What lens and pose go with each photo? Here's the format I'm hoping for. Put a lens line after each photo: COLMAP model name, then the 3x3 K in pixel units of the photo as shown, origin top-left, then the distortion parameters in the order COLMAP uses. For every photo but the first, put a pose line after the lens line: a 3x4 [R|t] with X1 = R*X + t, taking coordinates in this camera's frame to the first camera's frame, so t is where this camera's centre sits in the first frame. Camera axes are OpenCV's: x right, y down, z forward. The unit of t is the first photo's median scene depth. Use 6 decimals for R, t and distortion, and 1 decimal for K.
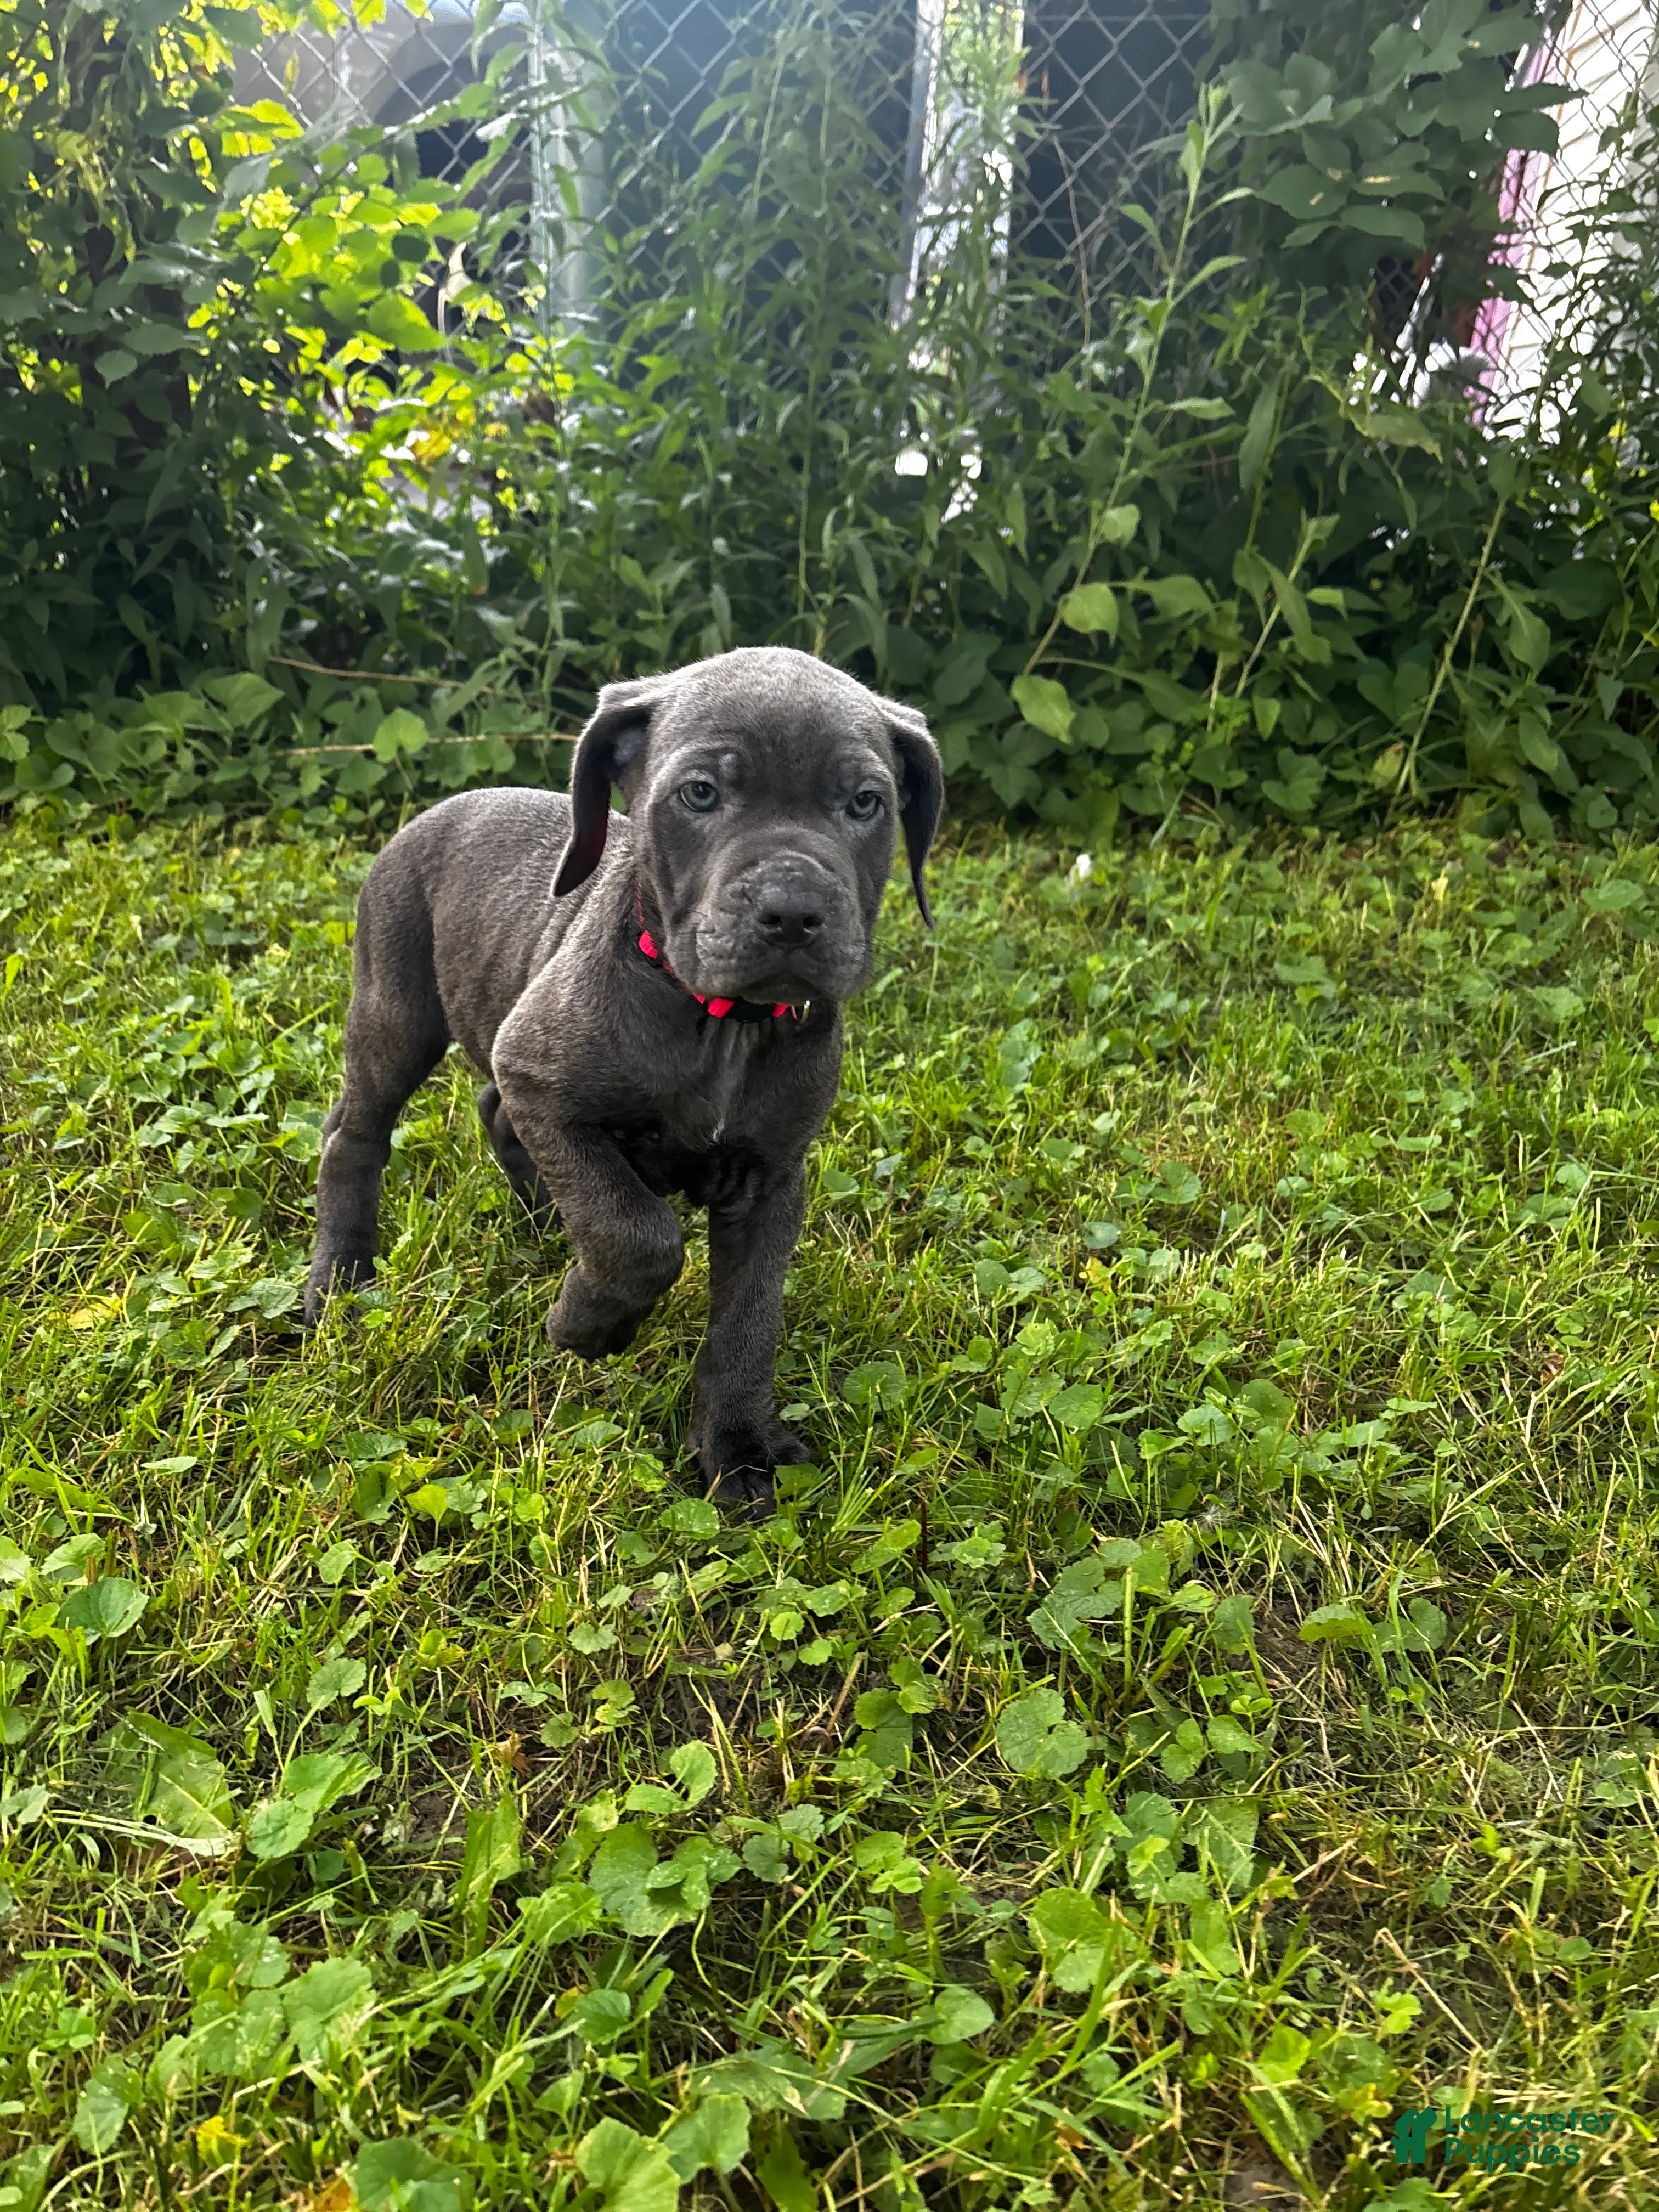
lens RADIAL K [[1739.4, 0, 829.5], [0, 1739.4, 1106.0], [0, 0, 1]] dist [0.042499, -0.003661]
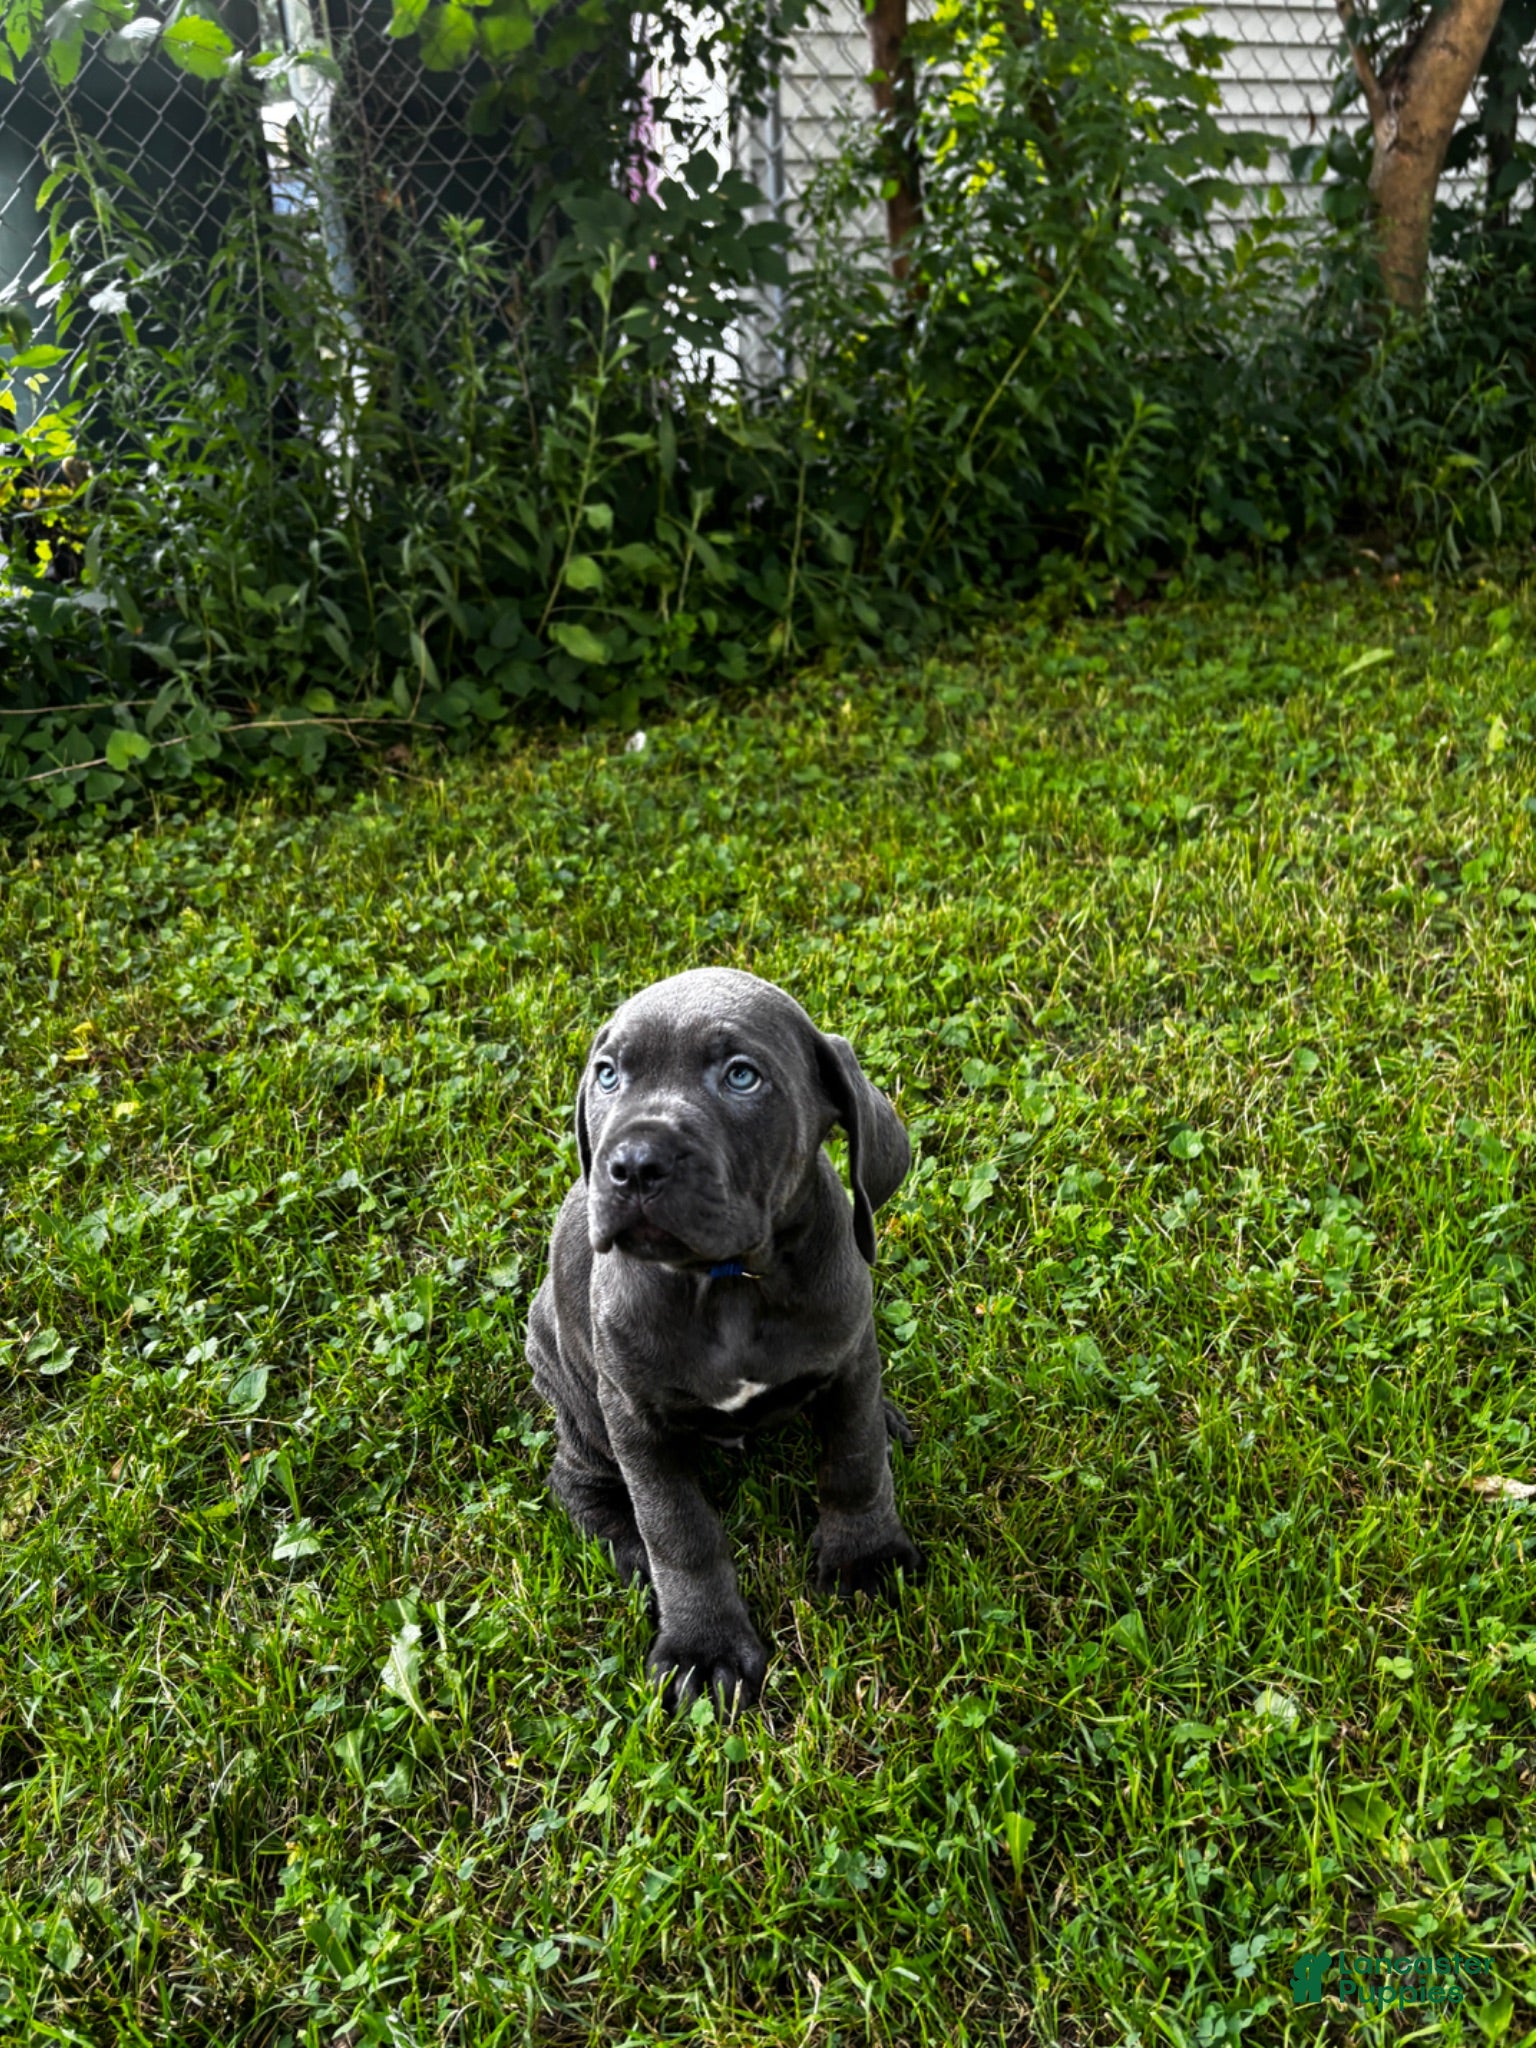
lens RADIAL K [[1610.4, 0, 768.0], [0, 1610.4, 1024.0], [0, 0, 1]] dist [0.042499, -0.003661]
pose [[0.891186, -0.274783, 0.360947, -0.324503], [0.257076, 0.961487, 0.097237, -0.005828], [-0.373765, 0.006134, 0.927503, -0.354999]]
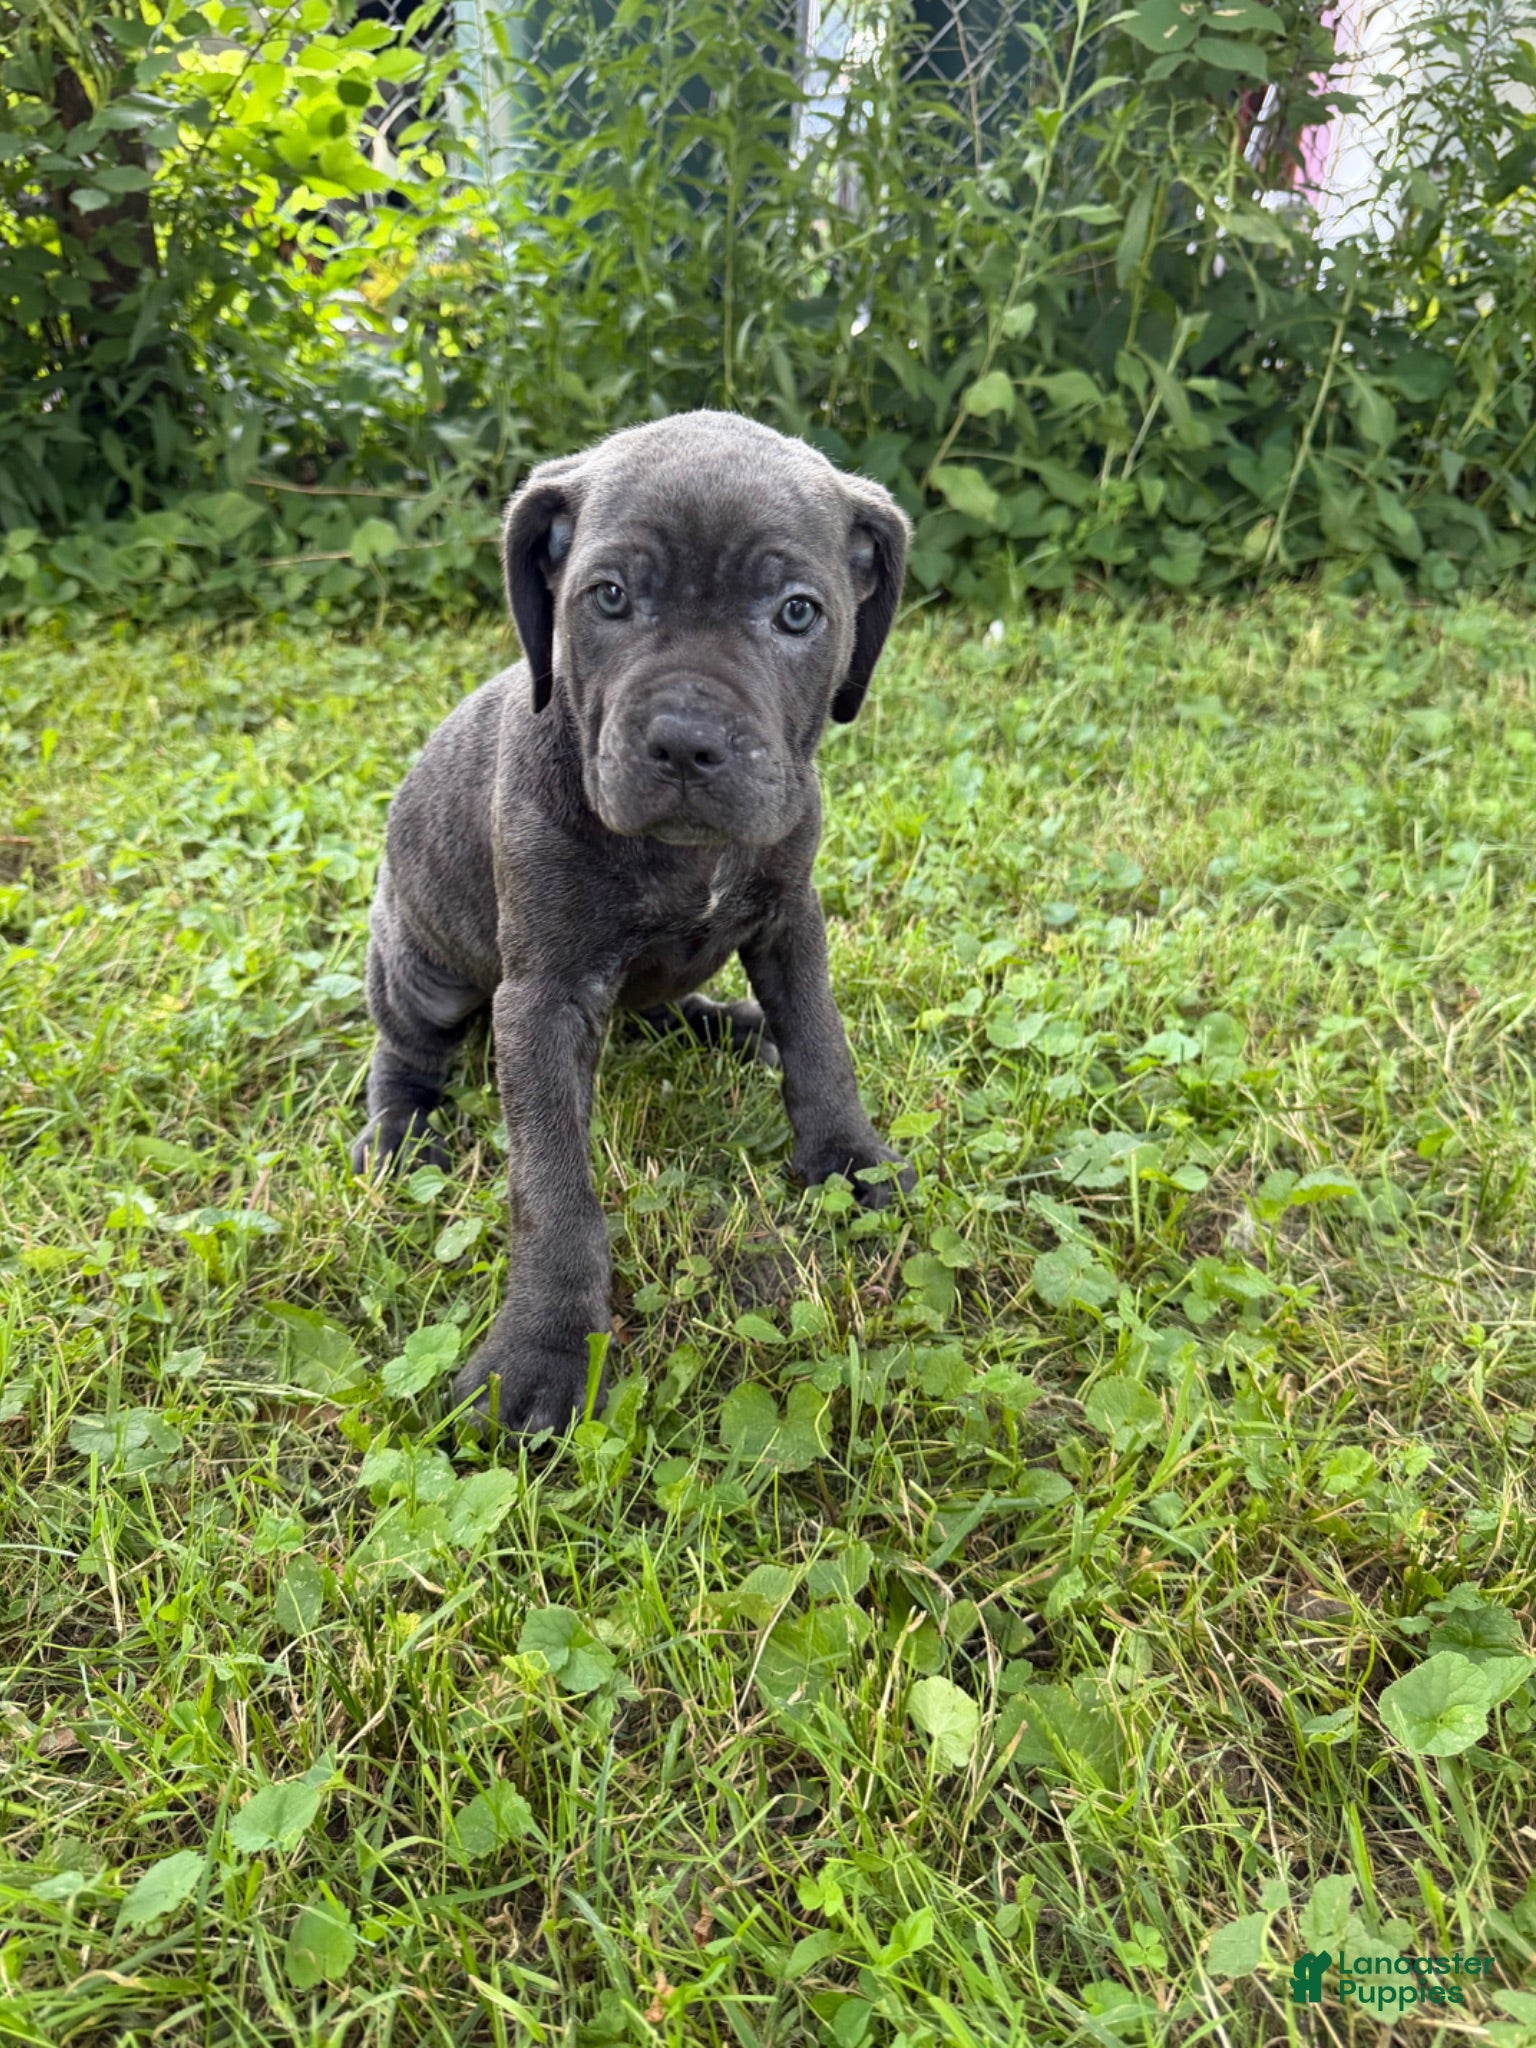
lens RADIAL K [[1543.5, 0, 781.8], [0, 1543.5, 974.0], [0, 0, 1]] dist [0.042659, 0.002220]
pose [[0.998531, -0.045352, 0.029638, -0.030548], [0.044381, 0.998481, 0.032653, 0.040878], [-0.031073, -0.031290, 0.999027, 0.003395]]
